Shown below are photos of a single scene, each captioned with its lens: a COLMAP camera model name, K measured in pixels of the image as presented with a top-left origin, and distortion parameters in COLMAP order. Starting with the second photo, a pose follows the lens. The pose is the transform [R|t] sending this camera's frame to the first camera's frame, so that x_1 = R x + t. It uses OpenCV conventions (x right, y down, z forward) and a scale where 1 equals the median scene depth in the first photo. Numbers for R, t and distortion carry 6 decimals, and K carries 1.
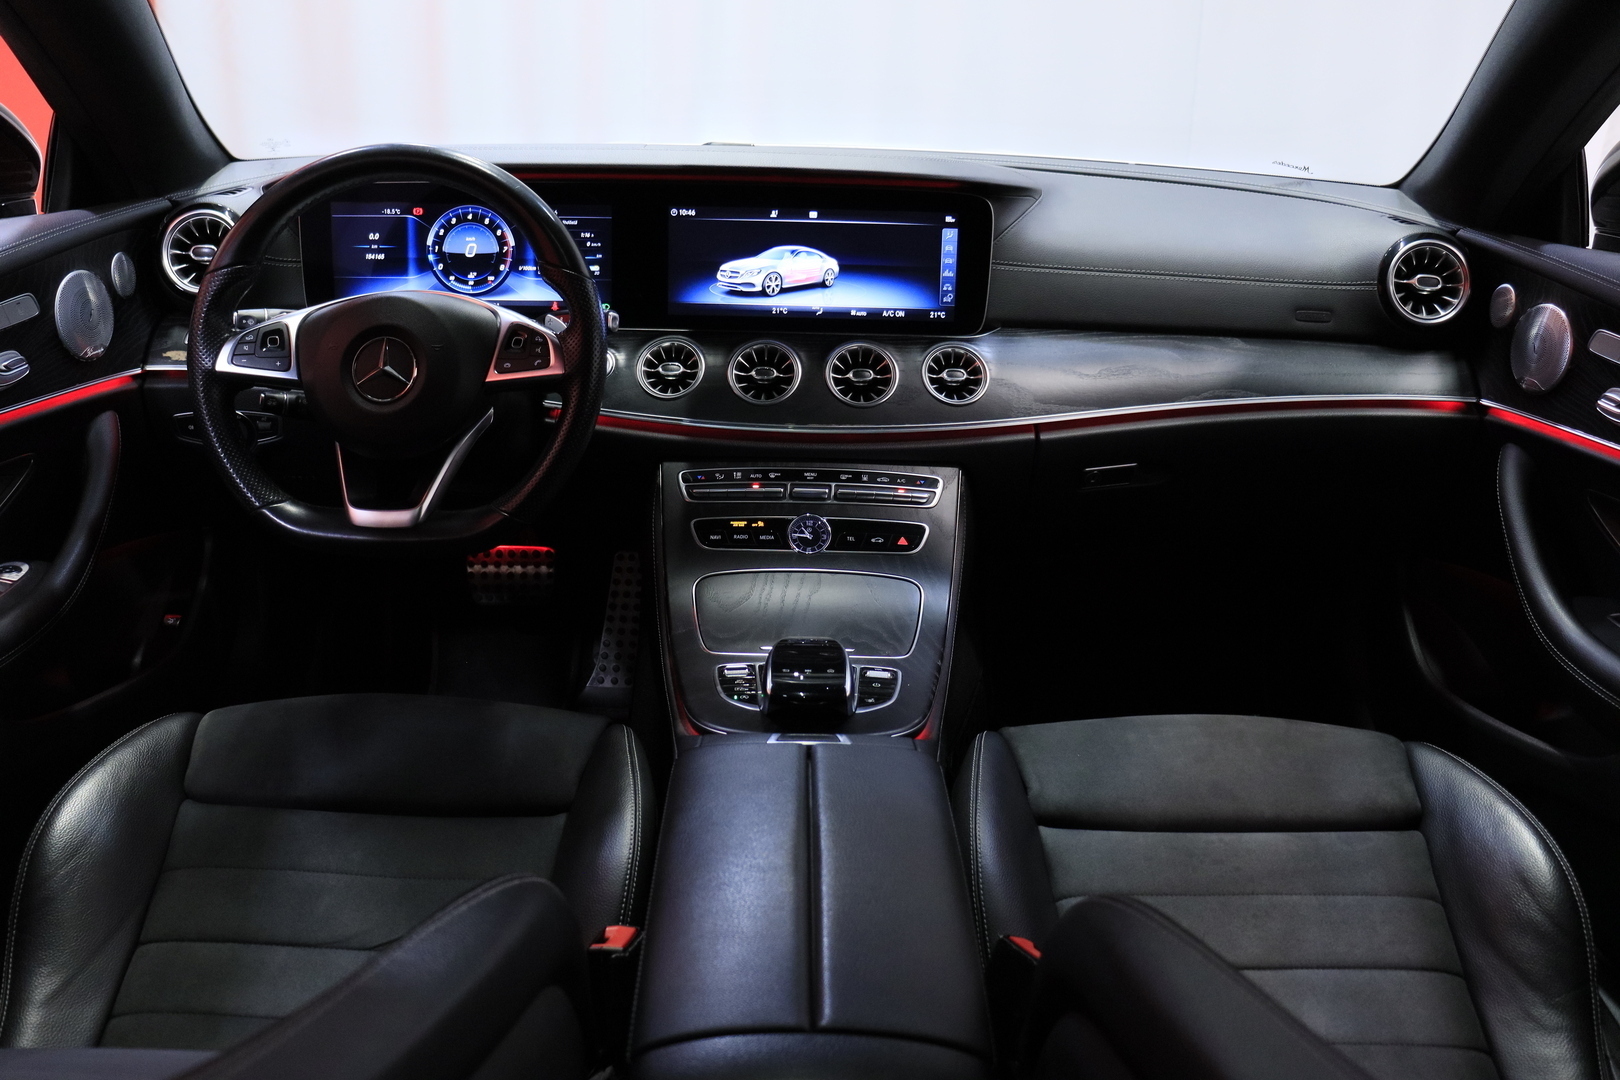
lens RADIAL K [[1352.4, 0, 808.1], [0, 1352.4, 546.0], [0, 0, 1]] dist [-0.189722, 0.182675]
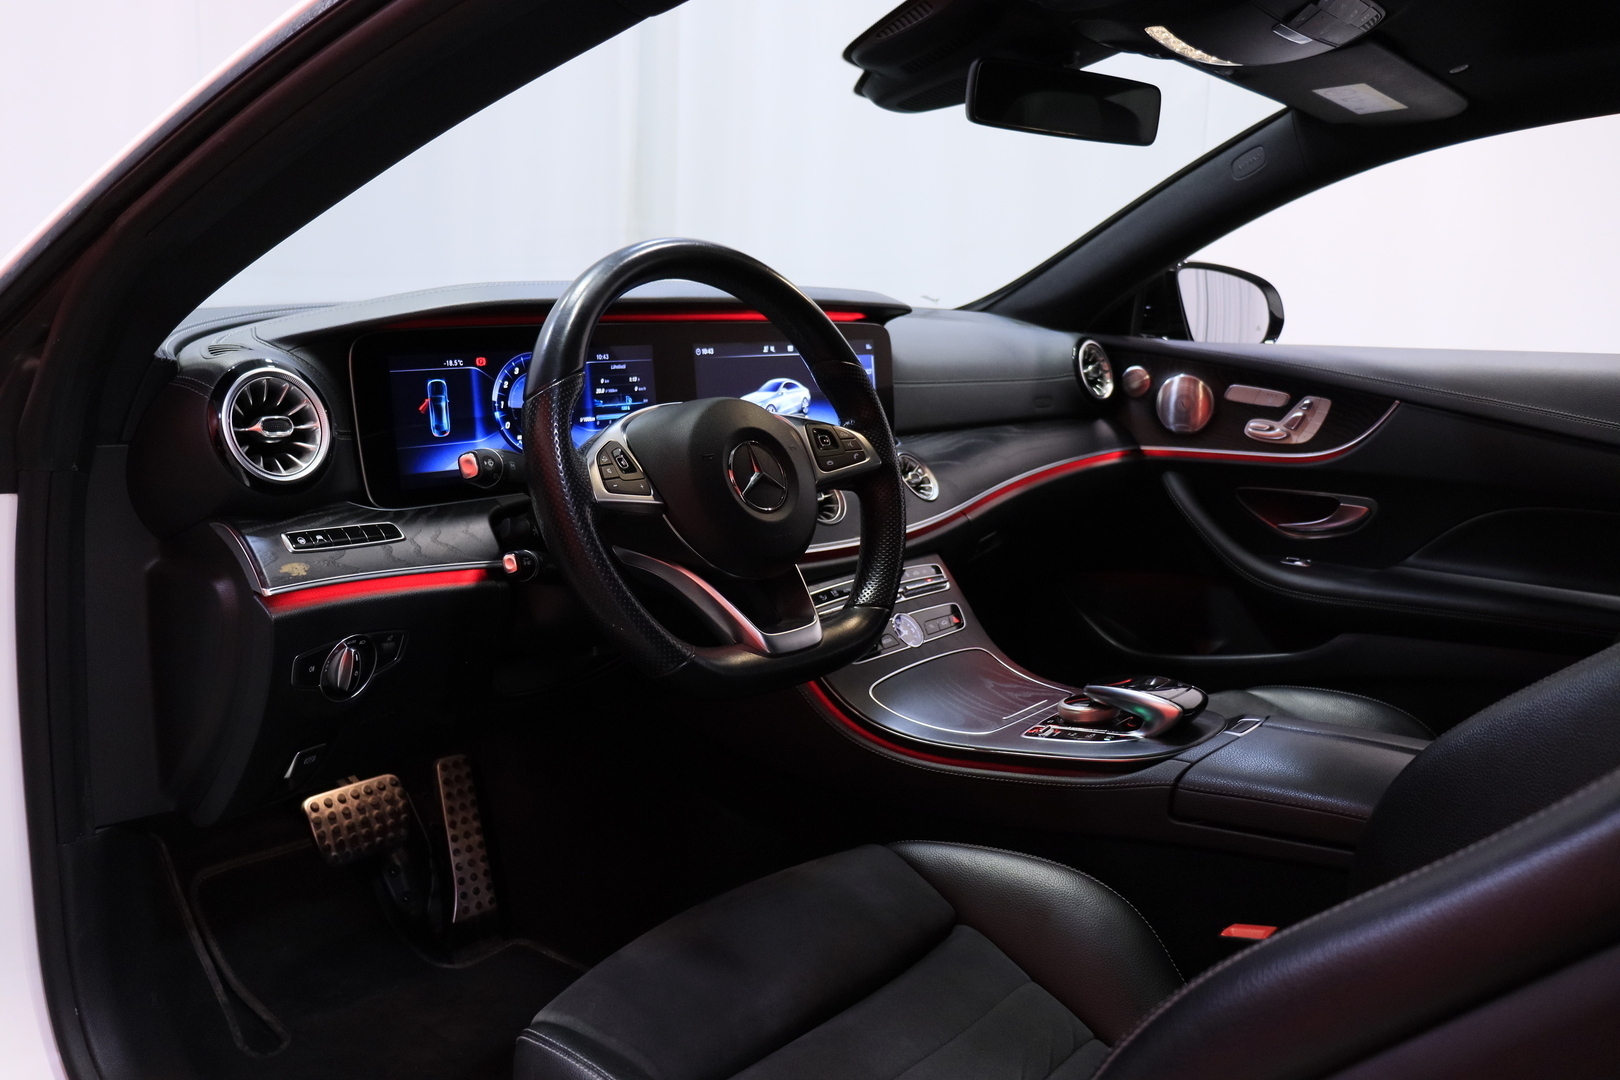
lens RADIAL K [[1352.4, 0, 808.1], [0, 1352.4, 546.0], [0, 0, 1]] dist [-0.189722, 0.182675]
pose [[0.634200, -0.153993, 0.757678, -0.822916], [0.261306, 0.964991, -0.022593, -0.067796], [-0.727674, 0.212315, 0.652237, 0.323357]]
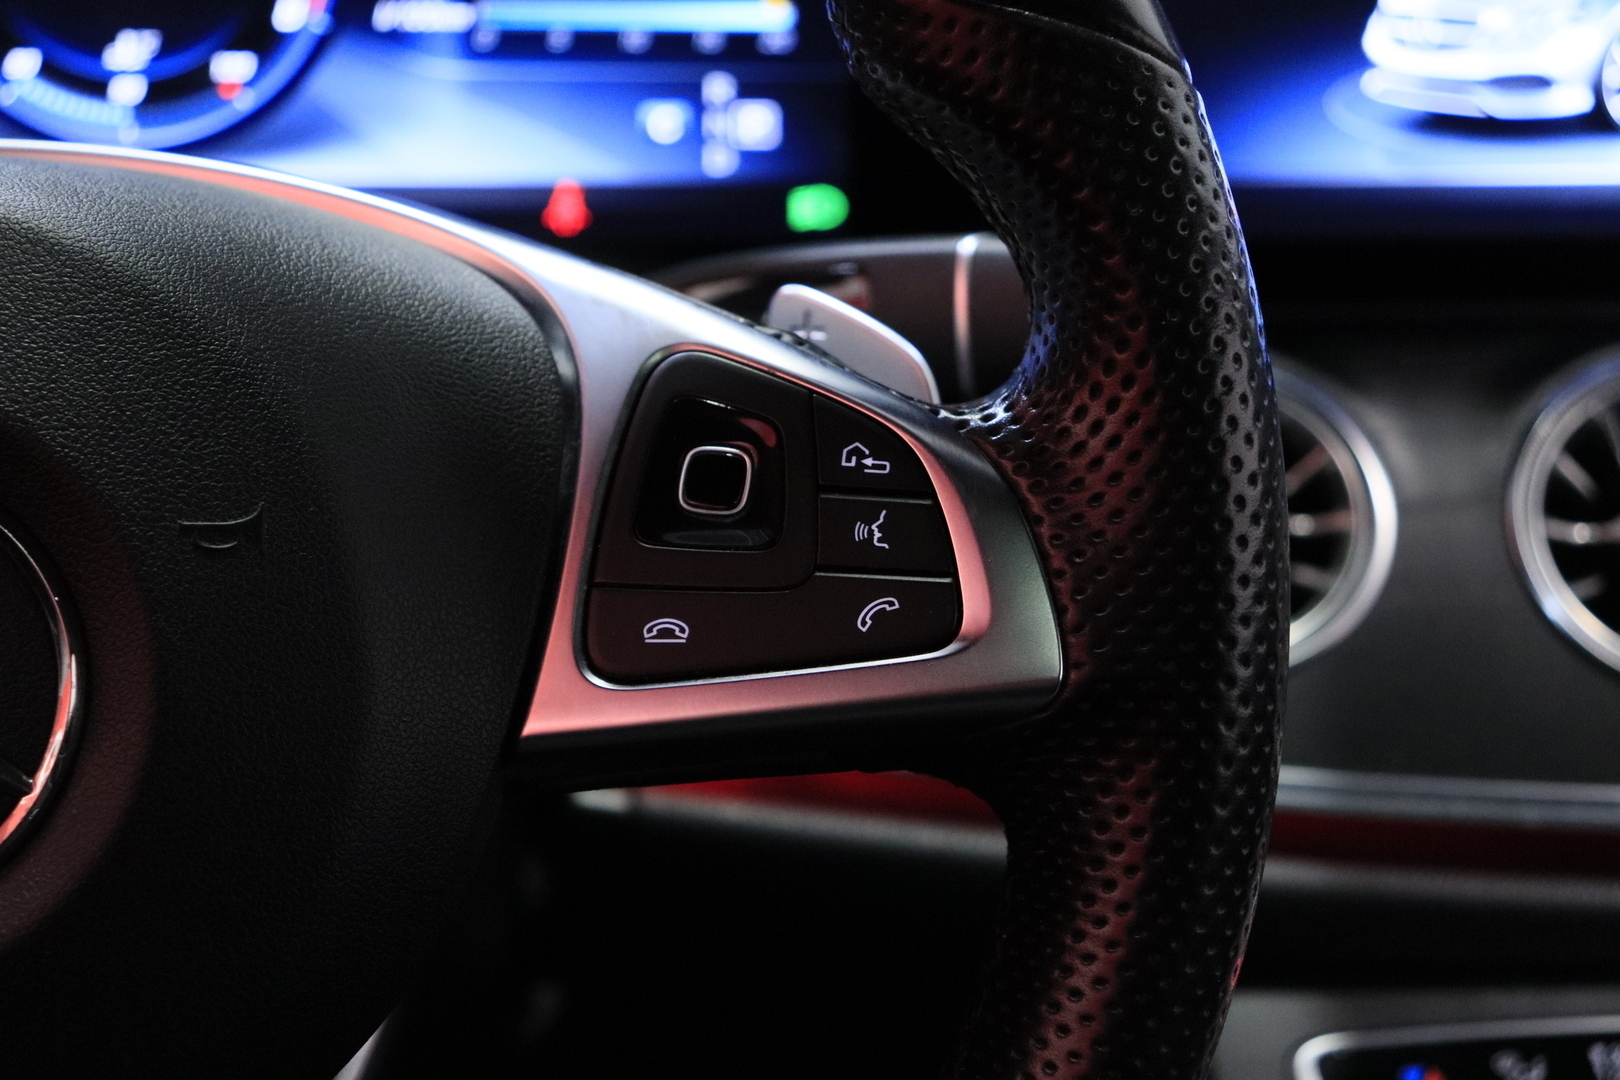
lens RADIAL K [[3386.8, 0, 810.0], [0, 3386.8, 540.0], [0, 0, 1]] dist [0.220017, 0.138053]
pose [[0.996086, -0.033529, 0.081782, -0.199602], [0.037848, 0.997938, -0.051840, -0.103382], [-0.079875, 0.054732, 0.995301, 0.499073]]
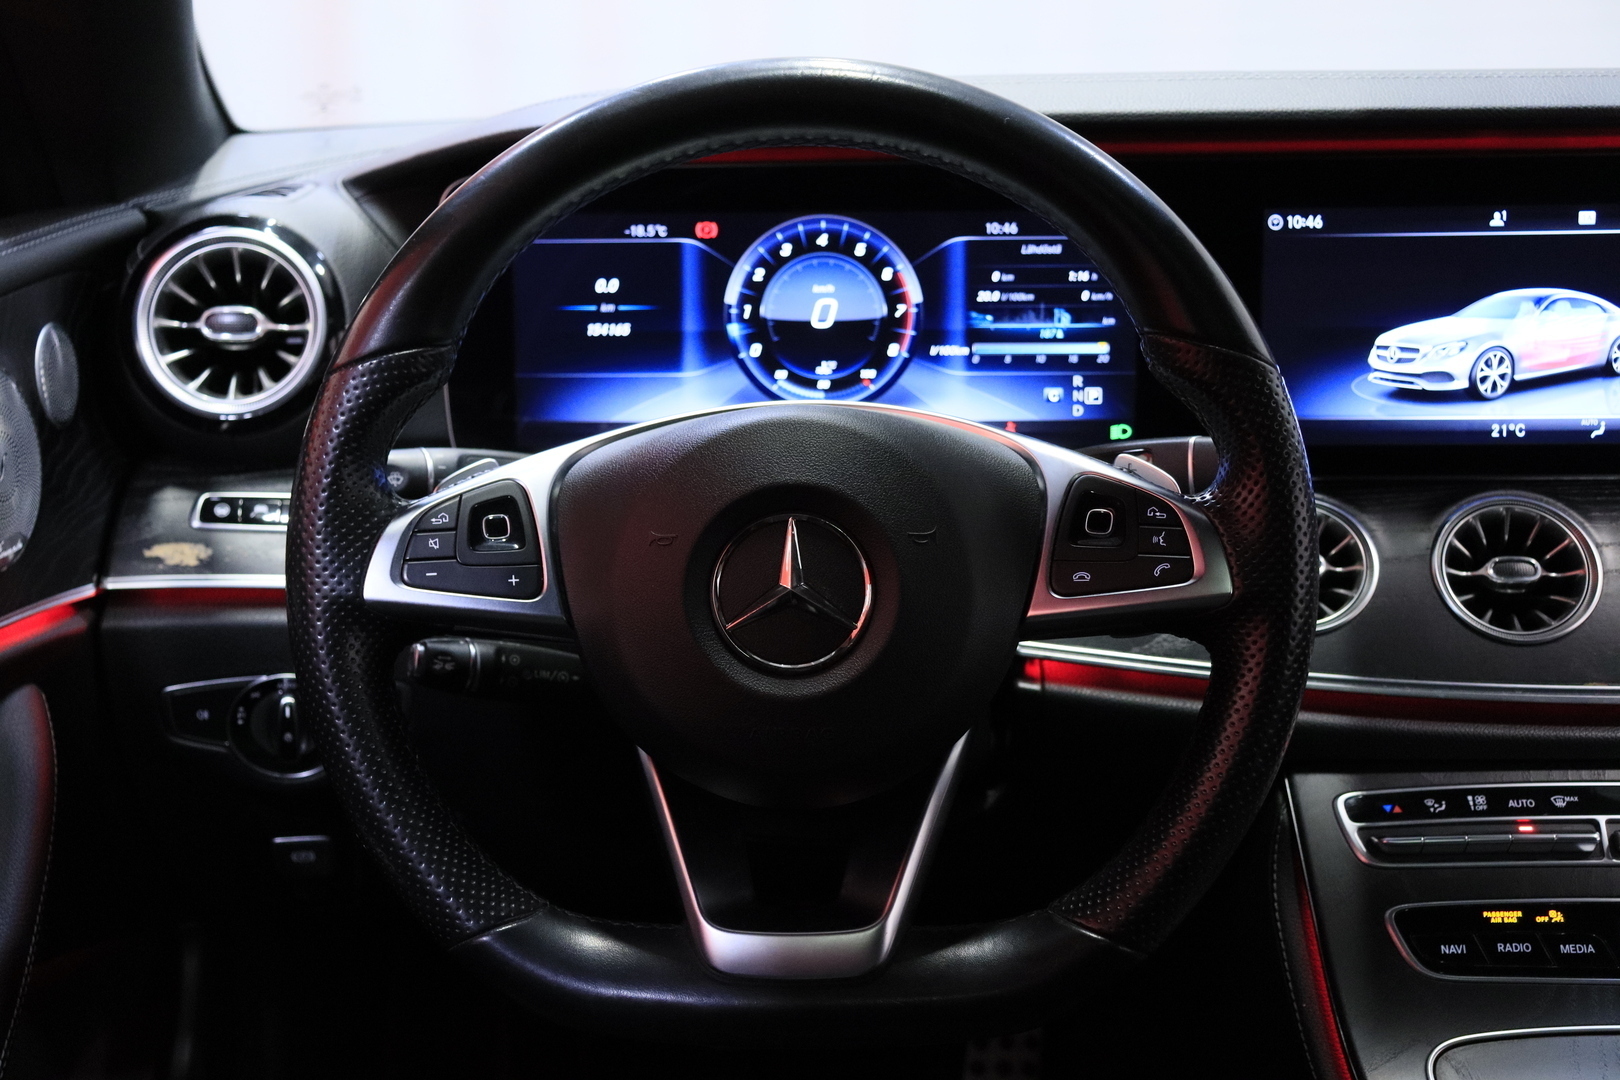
lens RADIAL K [[2214.5, 0, 810.0], [0, 2214.5, 540.0], [0, 0, 1]] dist [-0.005495, 0.272999]
pose [[0.999176, -0.027550, -0.029788, -0.240195], [0.023760, 0.992386, -0.120851, -0.053552], [0.032891, 0.120044, 0.992224, 0.252753]]
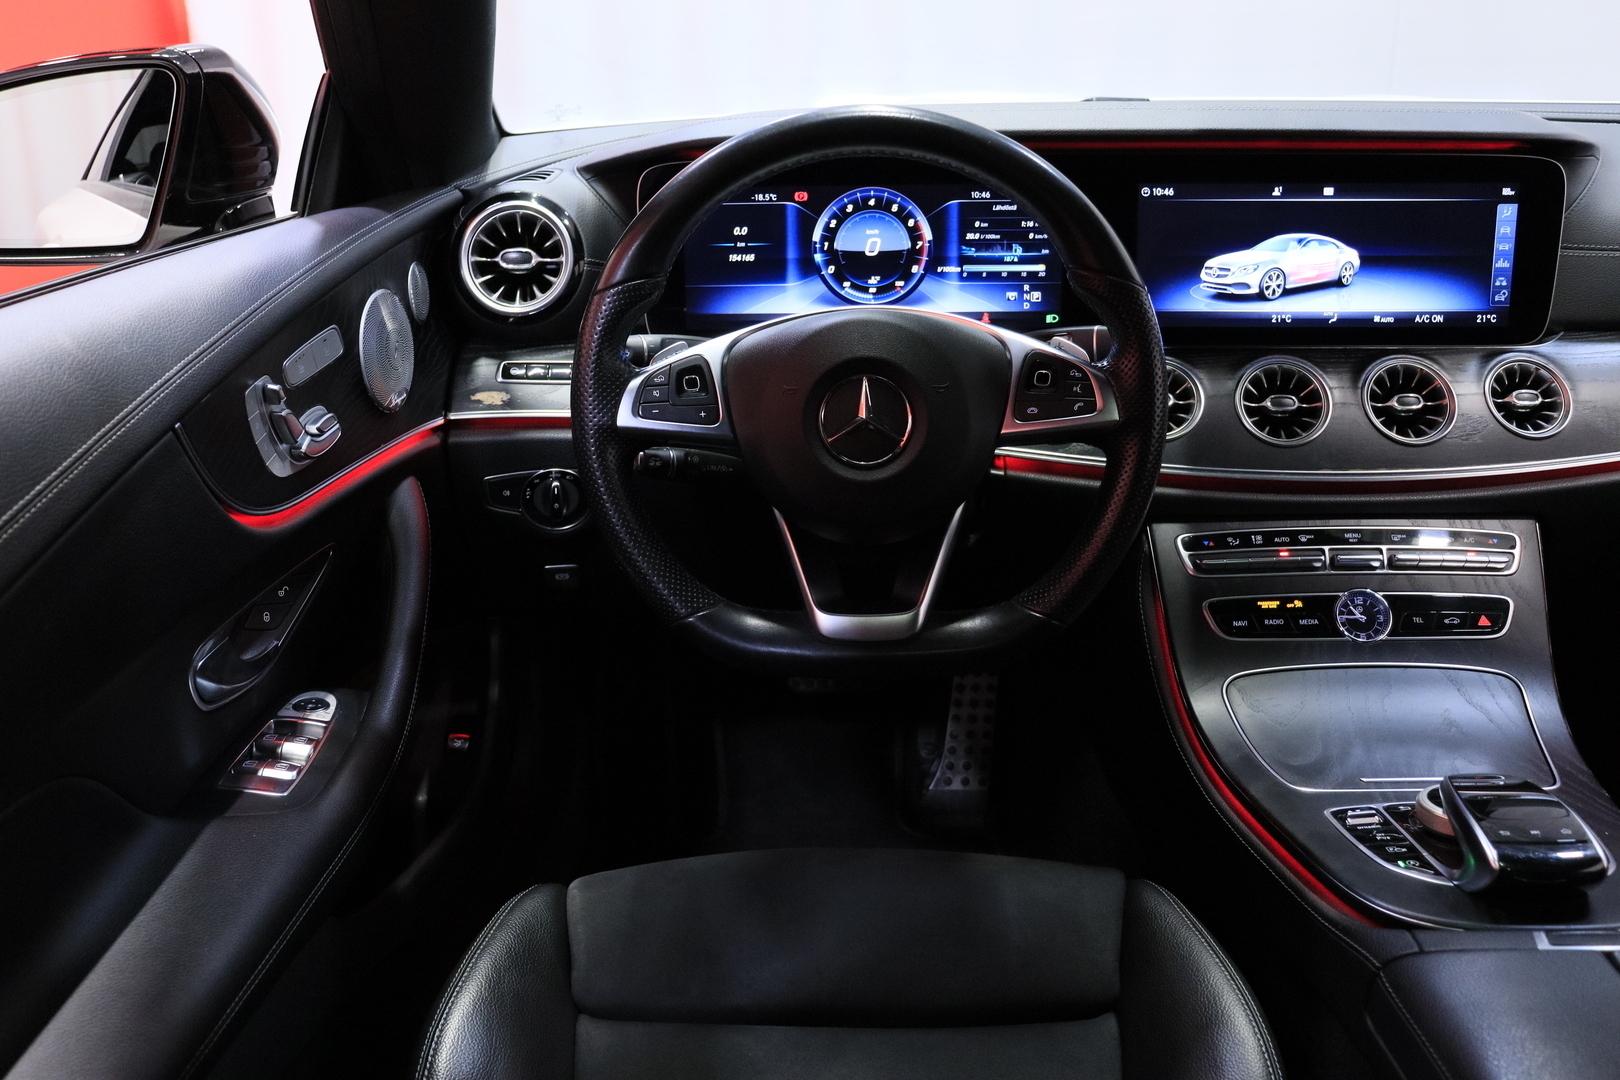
lens RADIAL K [[1512.5, 0, 822.8], [0, 1512.5, 556.8], [0, 0, 1]] dist [-0.159491, 0.201042]
pose [[0.998854, -0.030203, -0.037132, -0.258041], [0.030357, 0.999533, 0.003590, -0.051542], [0.037006, -0.004713, 0.999304, 0.147202]]
